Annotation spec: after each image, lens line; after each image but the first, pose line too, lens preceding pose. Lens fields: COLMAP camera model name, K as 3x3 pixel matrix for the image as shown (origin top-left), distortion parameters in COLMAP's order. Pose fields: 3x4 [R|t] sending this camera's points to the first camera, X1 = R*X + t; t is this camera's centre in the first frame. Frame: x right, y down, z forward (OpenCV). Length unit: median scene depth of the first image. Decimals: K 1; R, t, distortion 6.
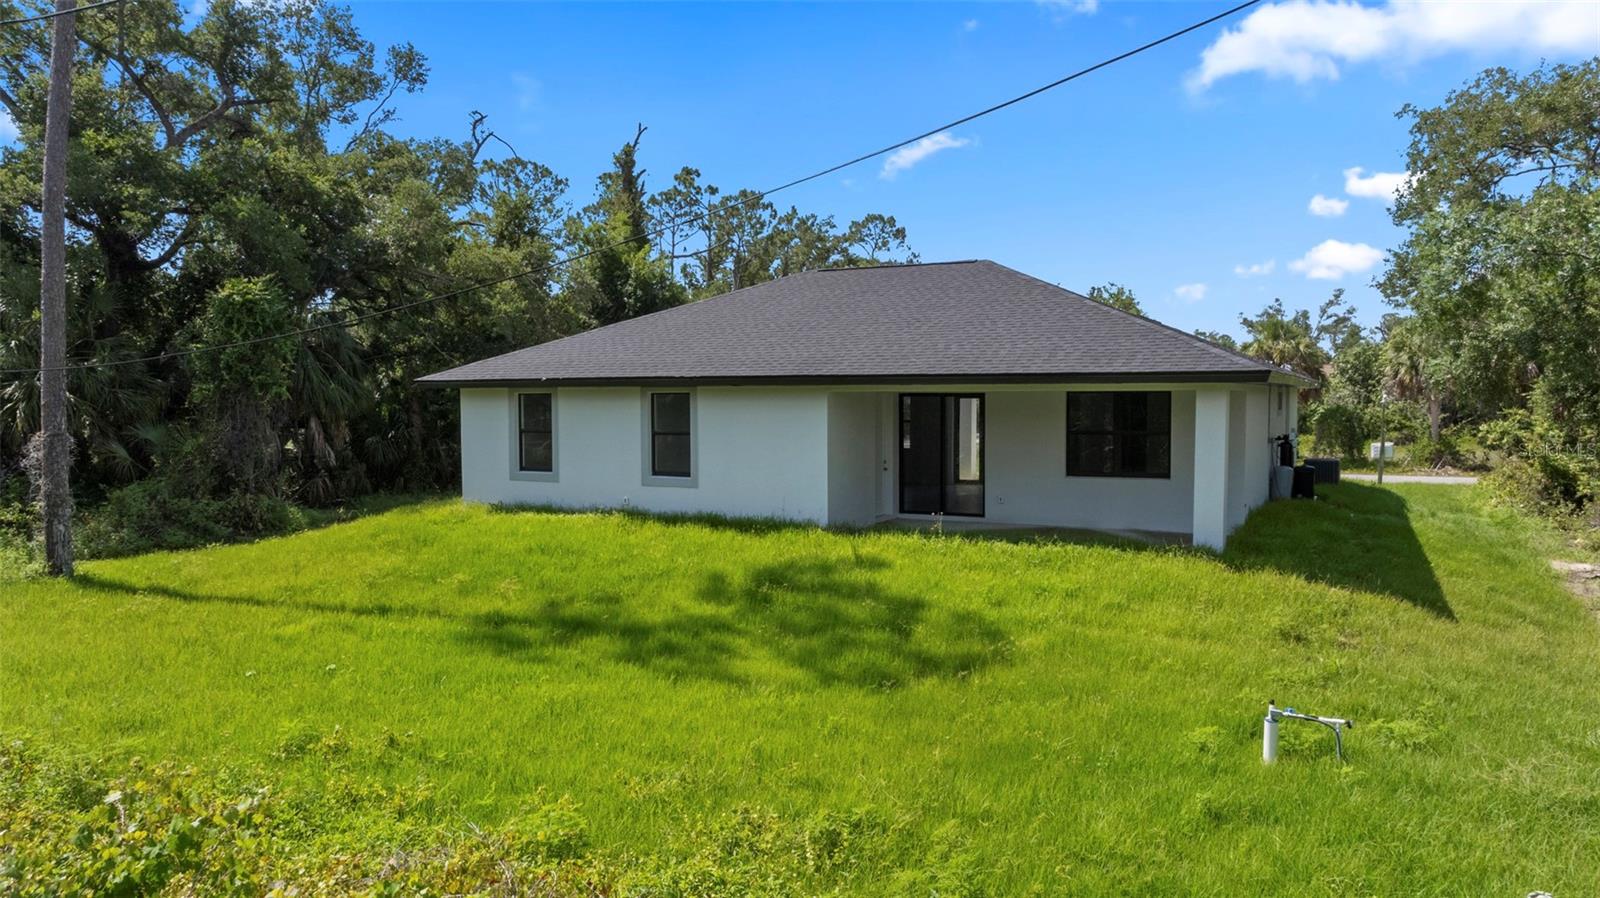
lens RADIAL K [[1117.9, 0, 800.0], [0, 1117.9, 449.0], [0, 0, 1]] dist [-0.006602, -0.000702]
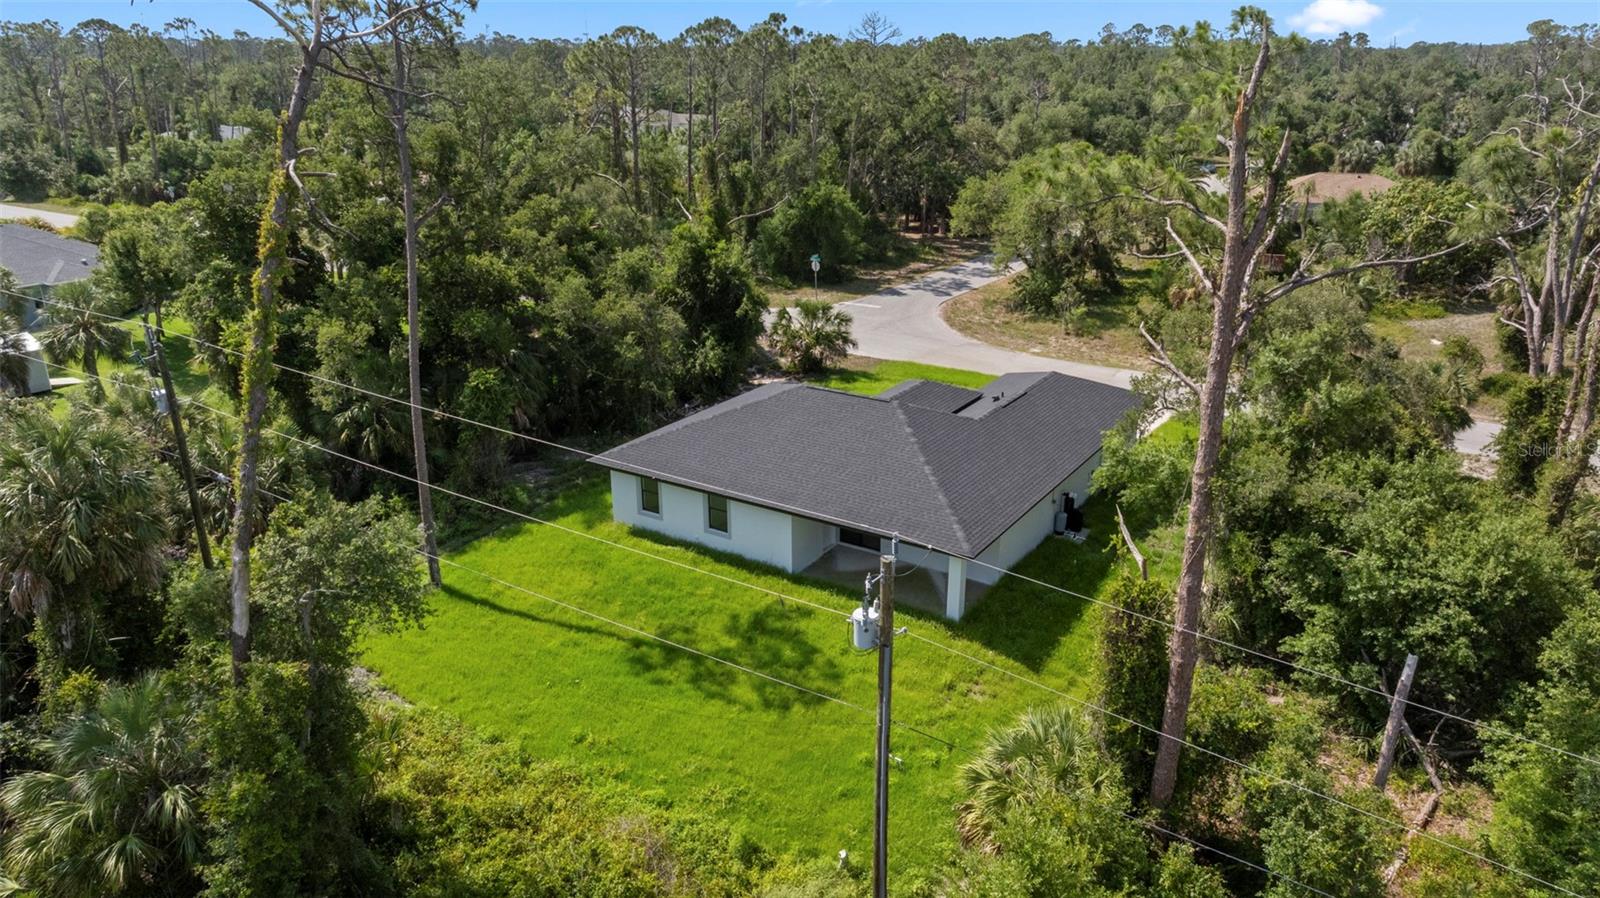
lens RADIAL K [[1117.9, 0, 800.0], [0, 1117.9, 449.0], [0, 0, 1]] dist [-0.006602, -0.000702]
pose [[0.994675, 0.036961, -0.096202, 0.200925], [-0.007945, 0.958199, 0.285993, -0.648751], [0.102751, -0.283706, 0.953390, -0.779659]]
